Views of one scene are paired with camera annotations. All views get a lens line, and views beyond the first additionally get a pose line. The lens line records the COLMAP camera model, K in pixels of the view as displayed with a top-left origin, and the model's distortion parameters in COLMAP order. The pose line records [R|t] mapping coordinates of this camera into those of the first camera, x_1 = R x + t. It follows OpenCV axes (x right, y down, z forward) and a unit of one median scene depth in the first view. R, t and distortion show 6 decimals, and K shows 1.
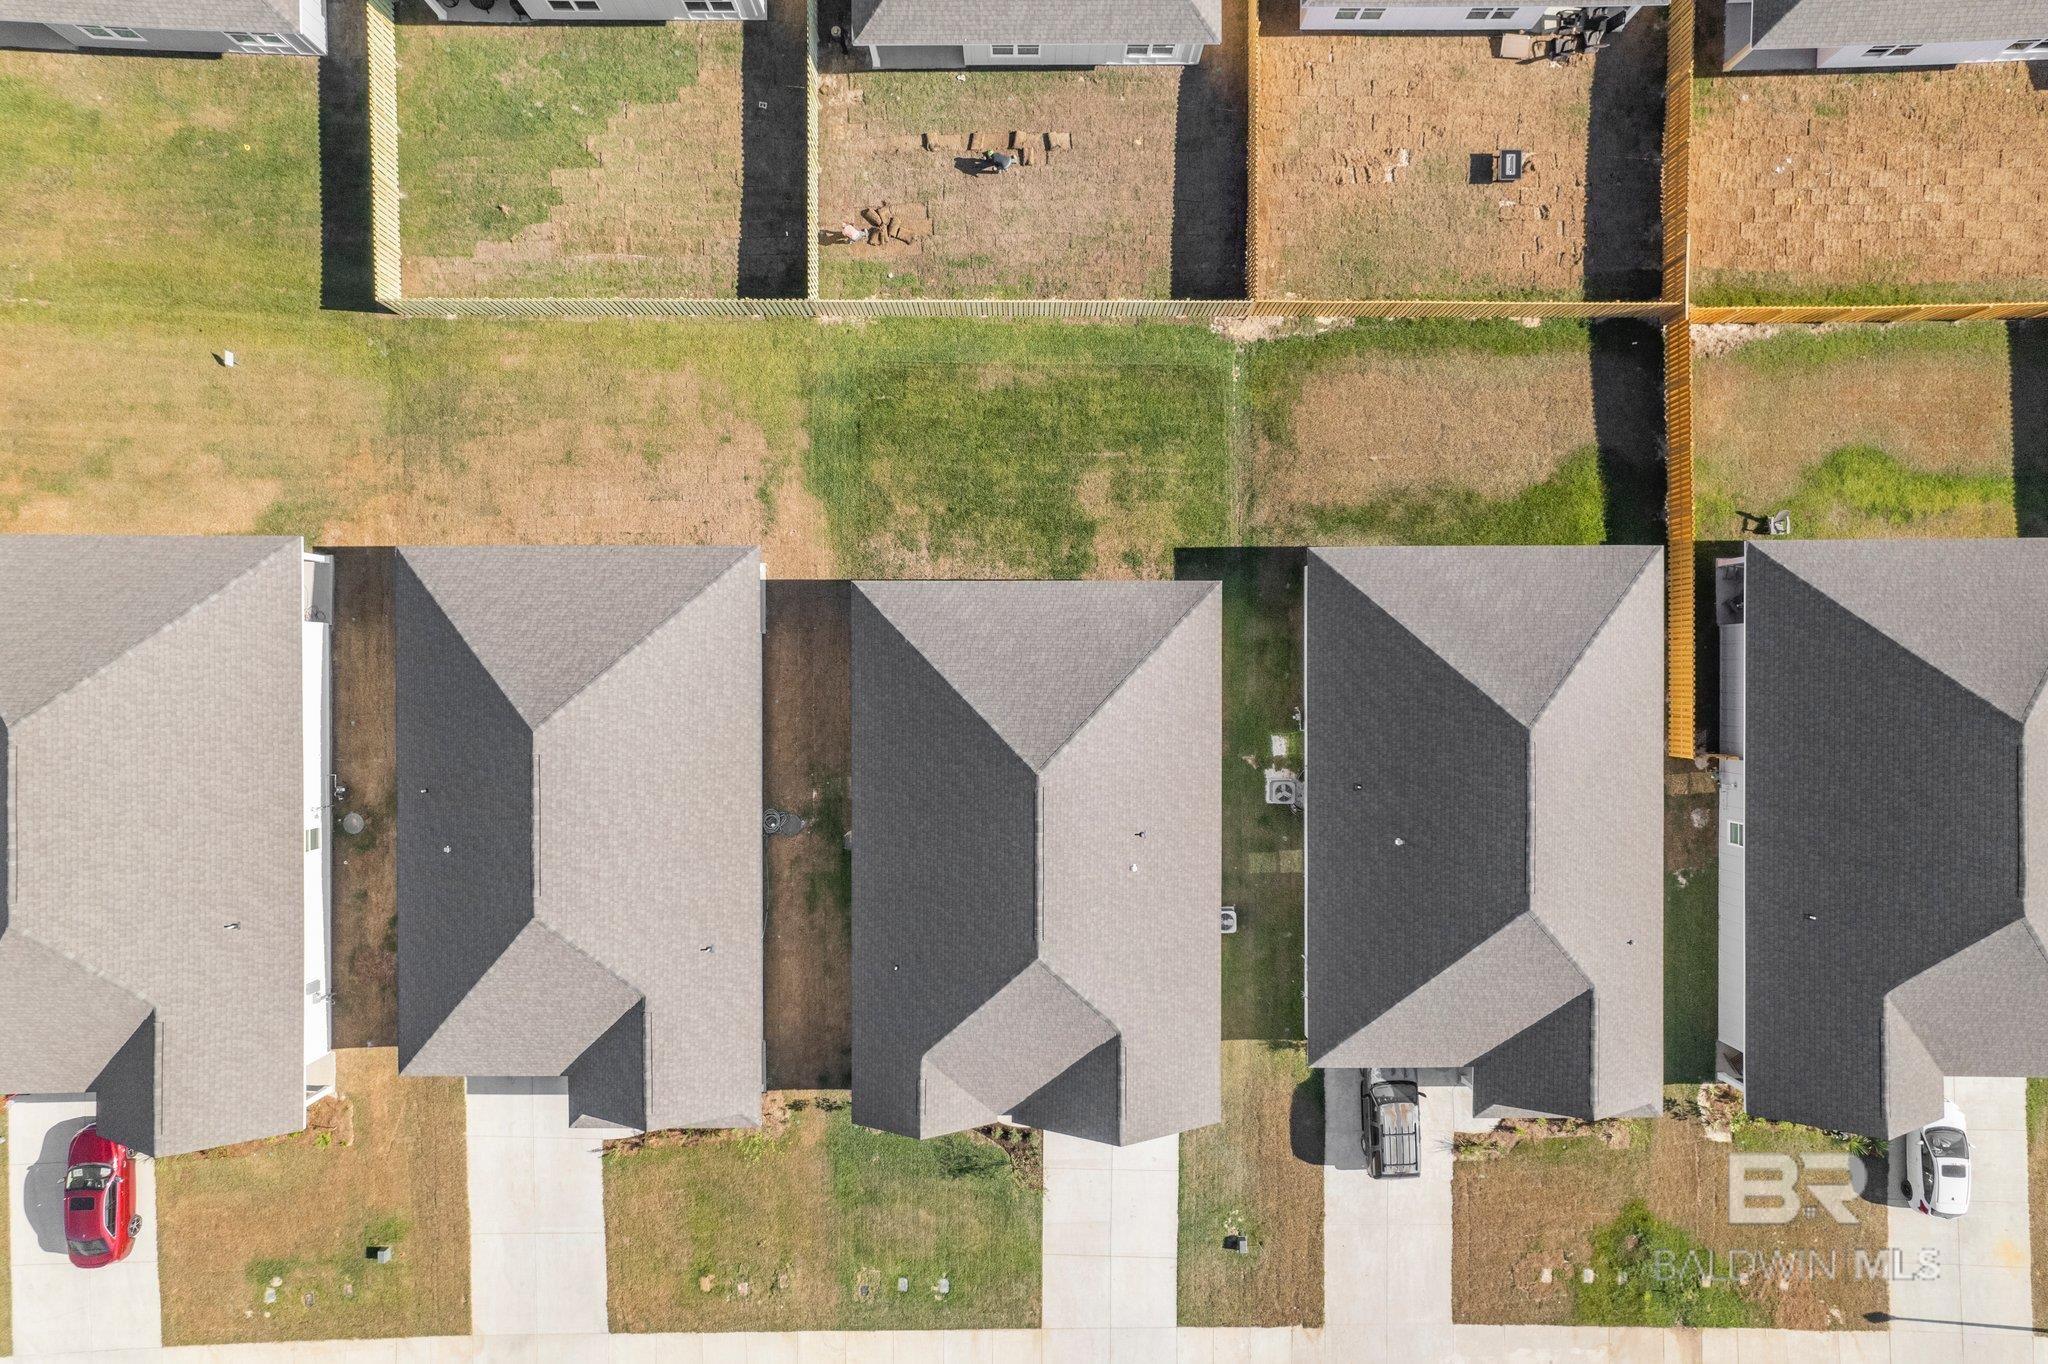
lens RADIAL K [[1329.4, 0, 1024.0], [0, 1329.4, 682.0], [0, 0, 1]] dist [-0.020036, 0.062625]
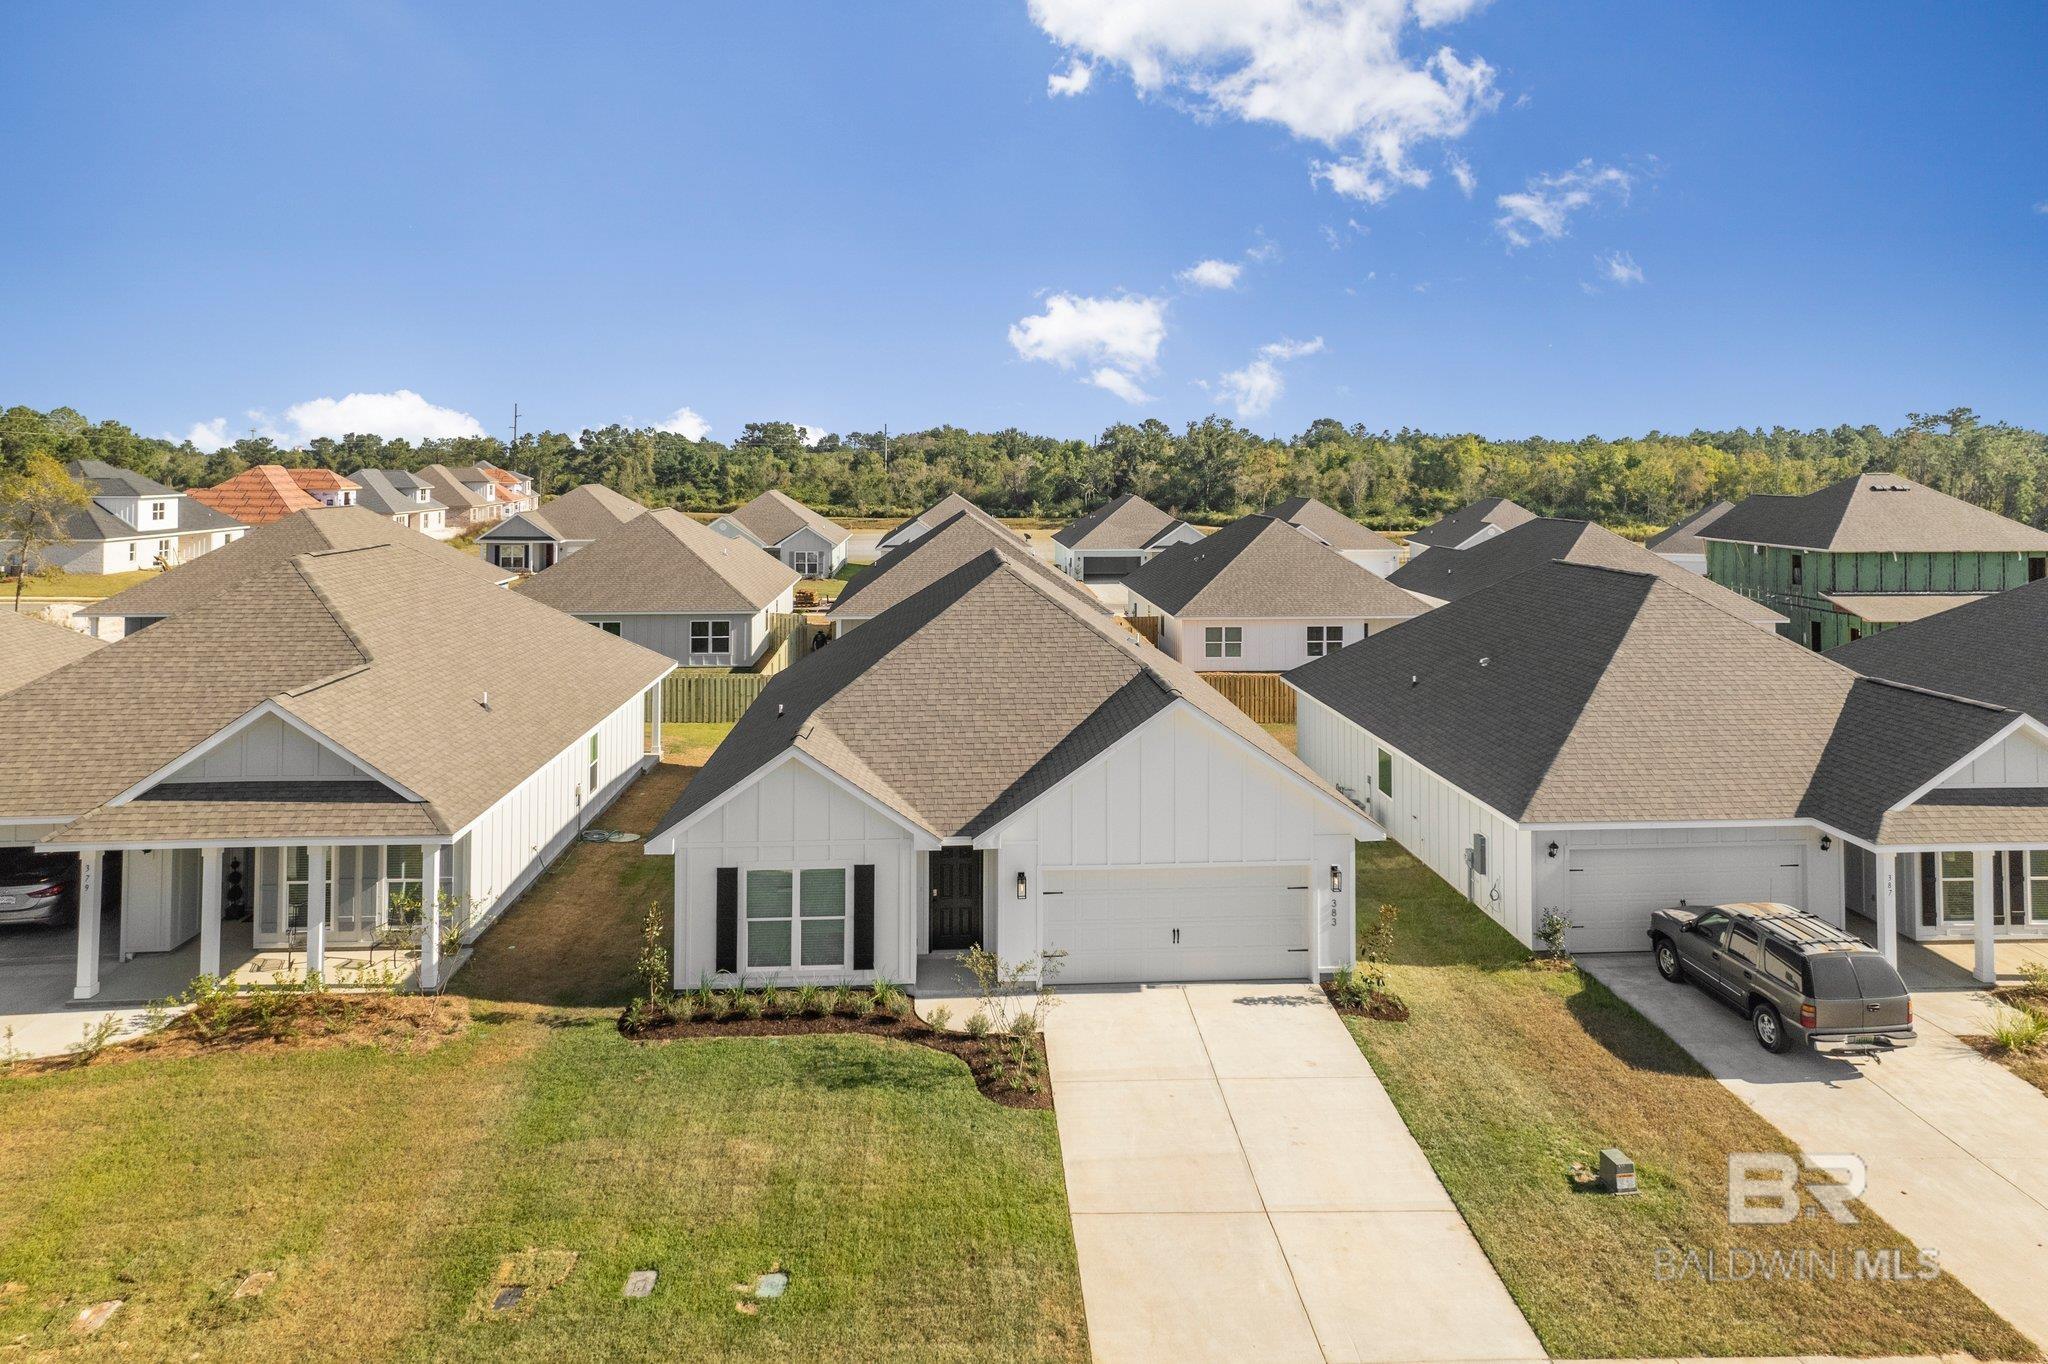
lens RADIAL K [[1371.4, 0, 1033.1], [0, 1371.4, 449.1], [0, 0, 1]] dist [-0.013885, 0.024395]
pose [[0.997638, -0.001594, 0.068667, -0.020007], [0.068646, -0.010925, -0.997581, 0.791663], [0.002340, 0.999939, -0.010790, 0.810079]]
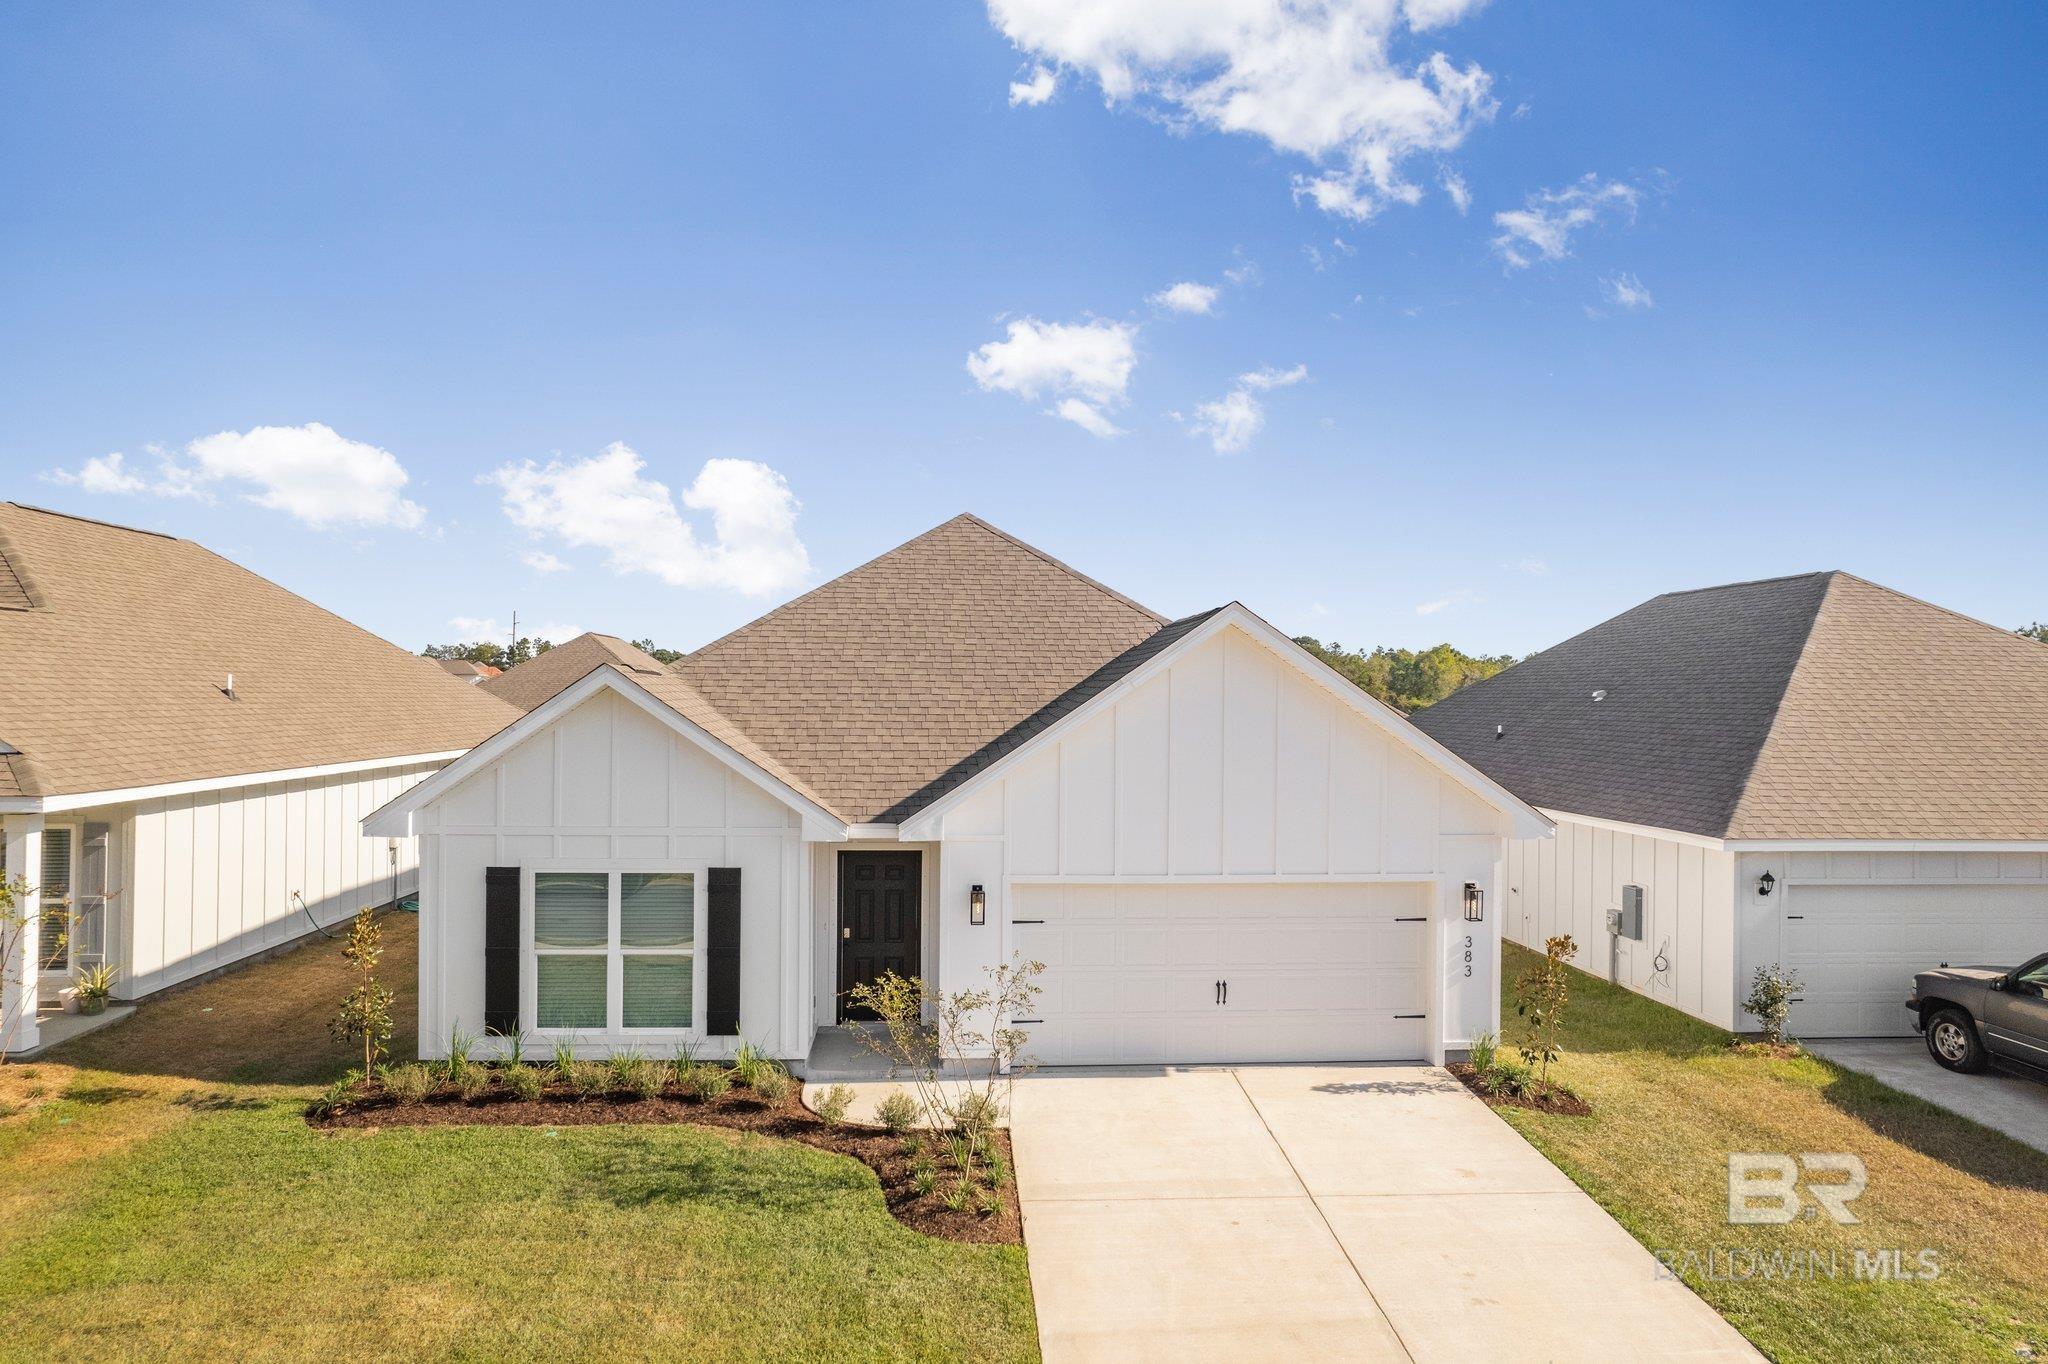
lens RADIAL K [[1304.3, 0, 1029.2], [0, 1304.3, 683.4], [0, 0, 1]] dist [-0.078614, 0.074279]
pose [[0.997018, 0.007244, 0.076826, -0.001975], [0.076894, -0.009663, -0.996992, 0.592790], [-0.006480, 0.999927, -0.010191, 0.913468]]
